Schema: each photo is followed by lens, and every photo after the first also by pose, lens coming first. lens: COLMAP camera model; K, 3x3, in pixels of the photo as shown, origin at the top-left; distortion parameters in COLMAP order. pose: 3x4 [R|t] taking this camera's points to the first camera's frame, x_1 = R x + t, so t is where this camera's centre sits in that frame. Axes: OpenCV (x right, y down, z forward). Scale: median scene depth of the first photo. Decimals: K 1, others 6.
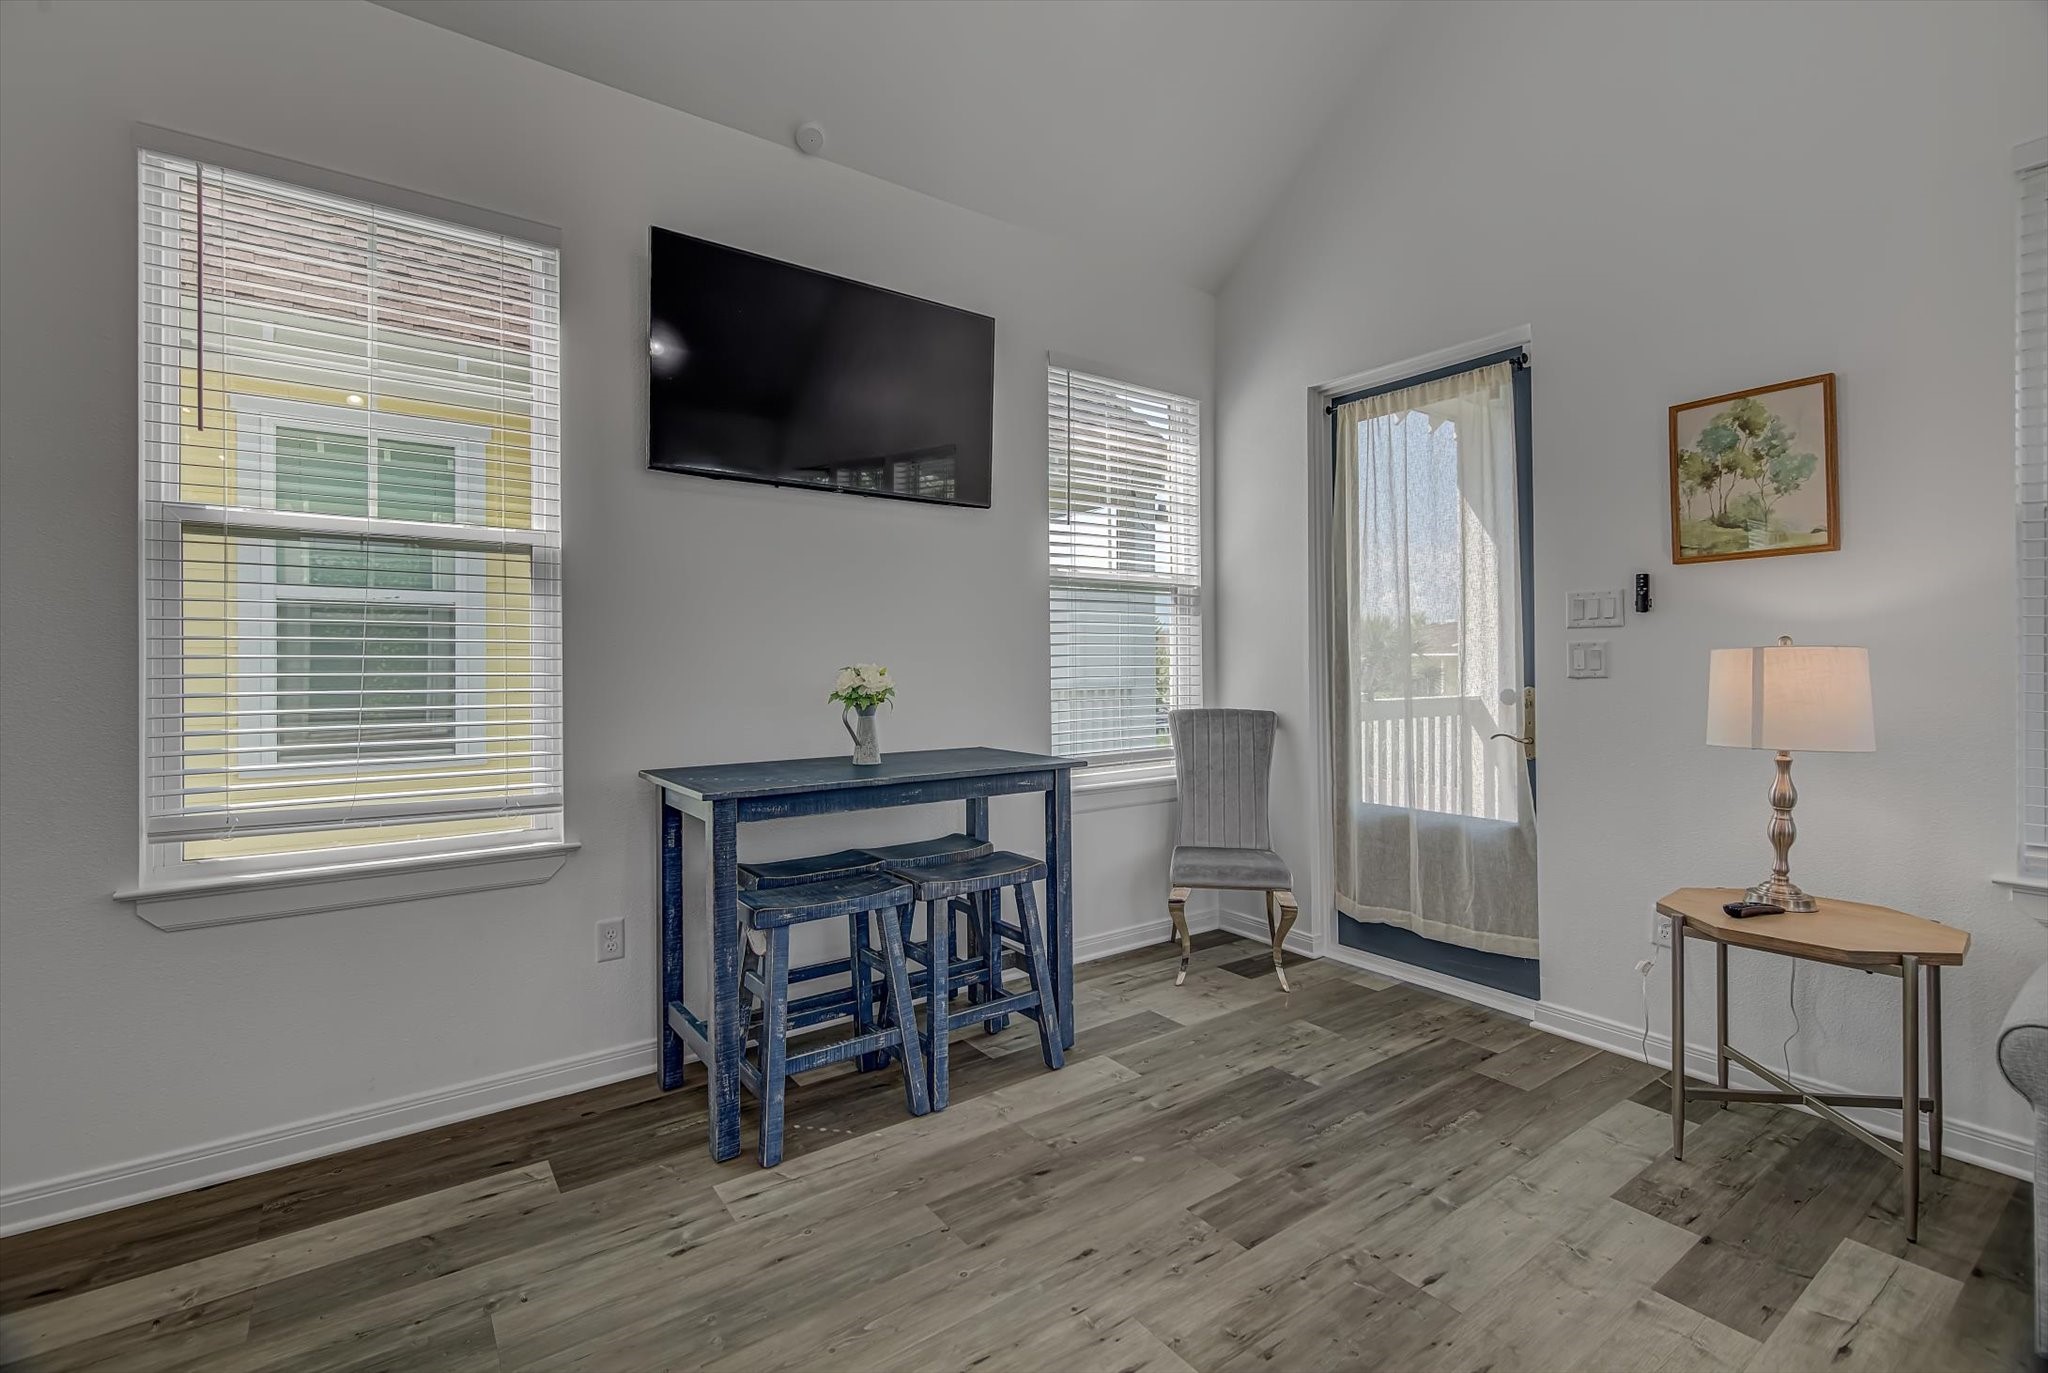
lens RADIAL K [[908.2, 0, 1022.0], [0, 908.2, 667.4], [0, 0, 1]] dist [0.000654, -0.000058]
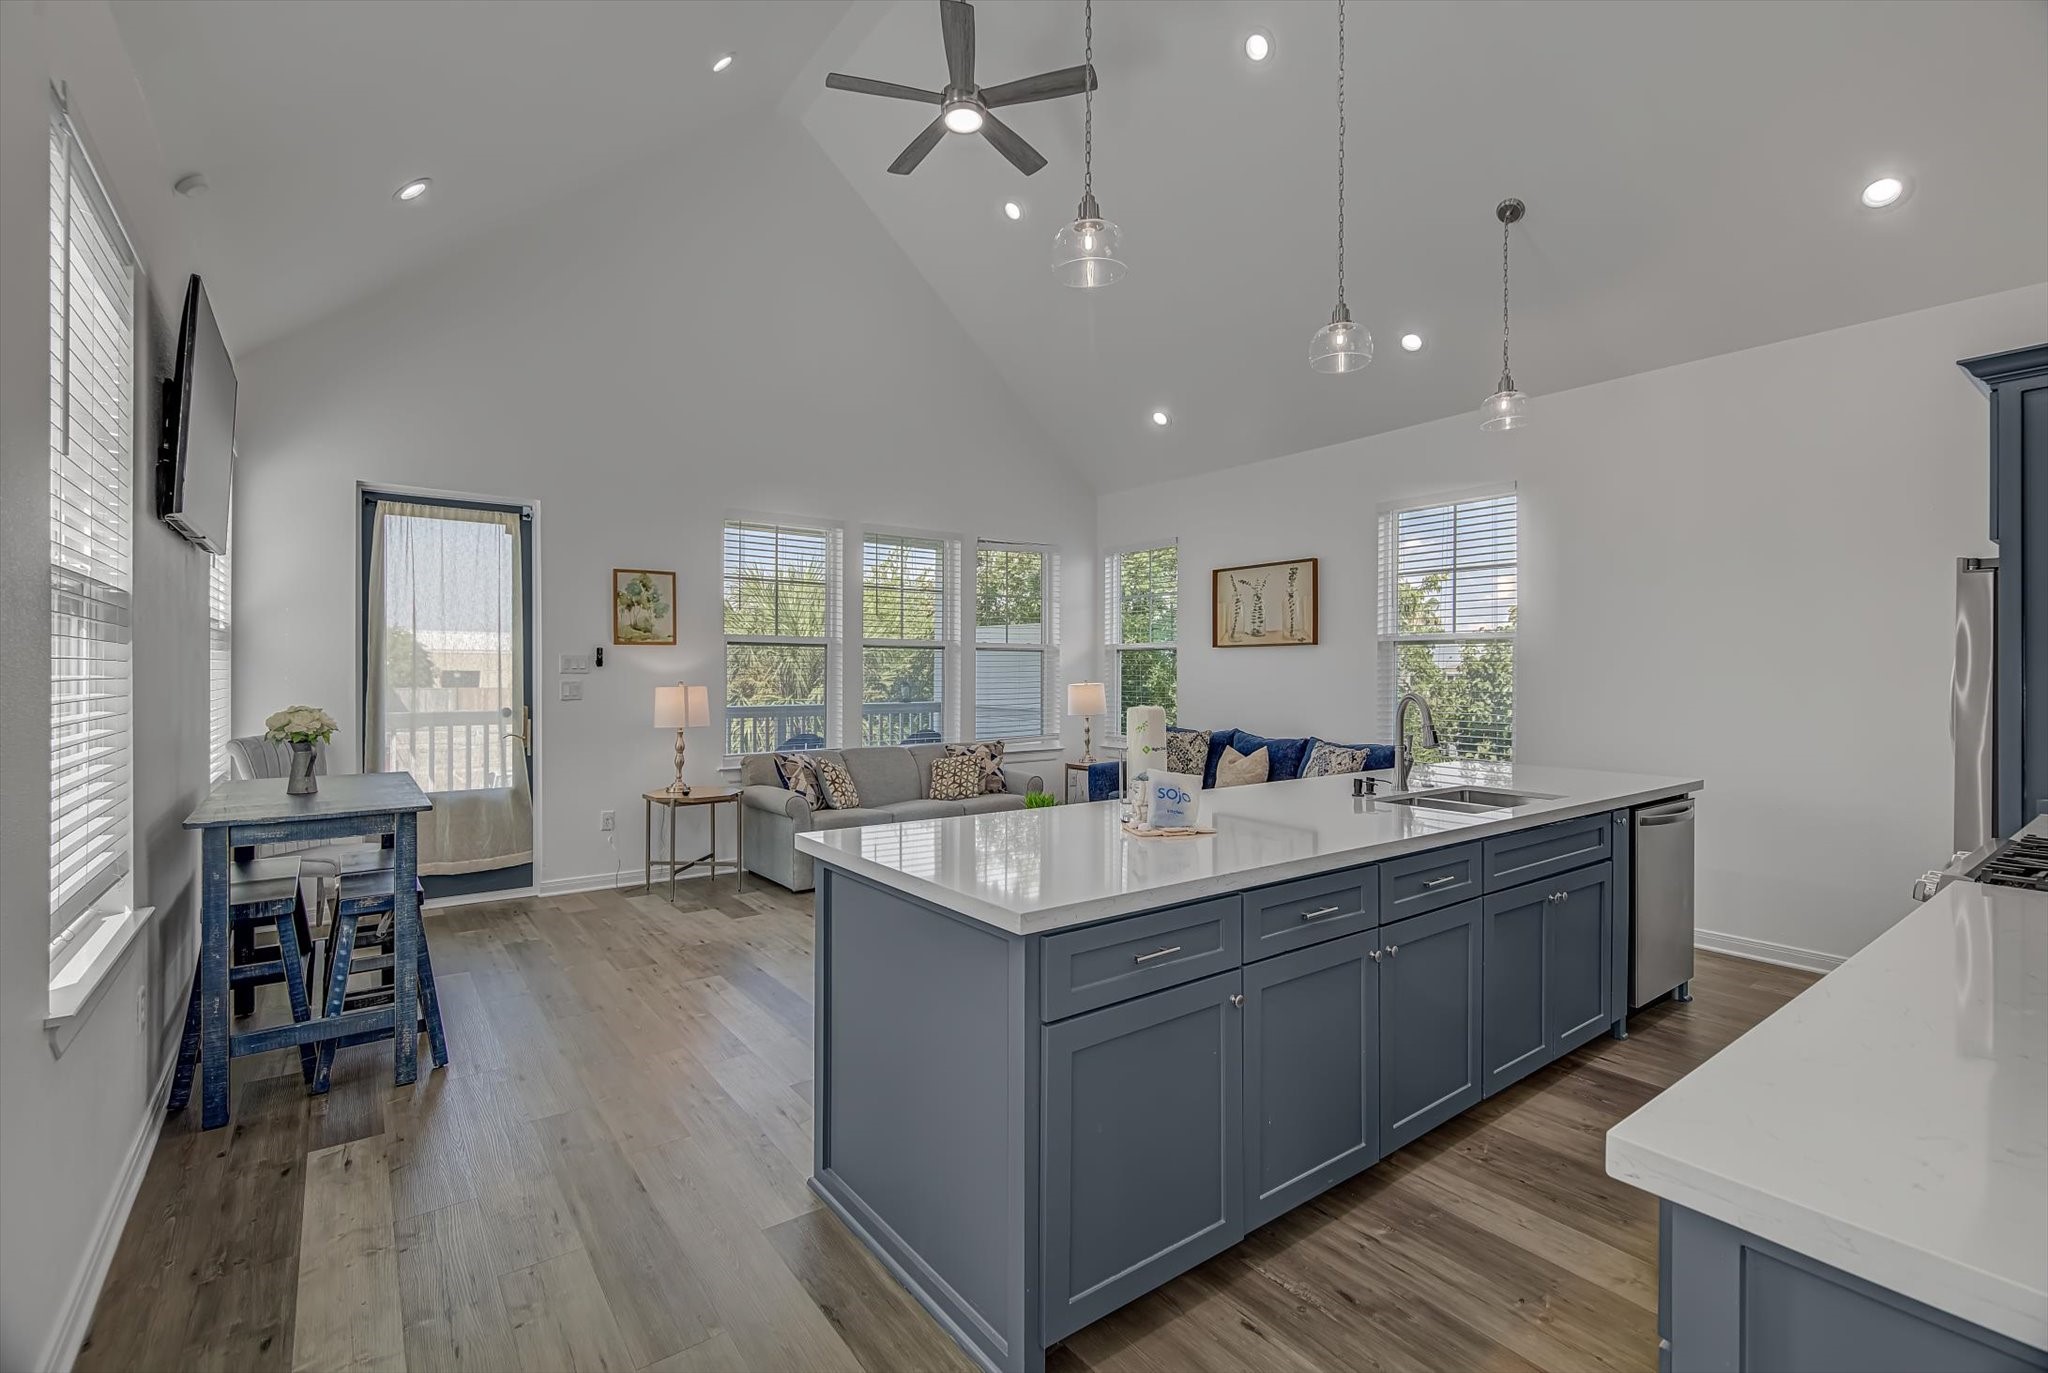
lens RADIAL K [[908.2, 0, 1022.0], [0, 908.2, 667.4], [0, 0, 1]] dist [0.000654, -0.000058]
pose [[-0.018806, 0.007088, 0.999798, -1.481218], [0.001664, 0.999974, -0.007058, -0.048076], [-0.999822, 0.001531, -0.018817, 0.113320]]
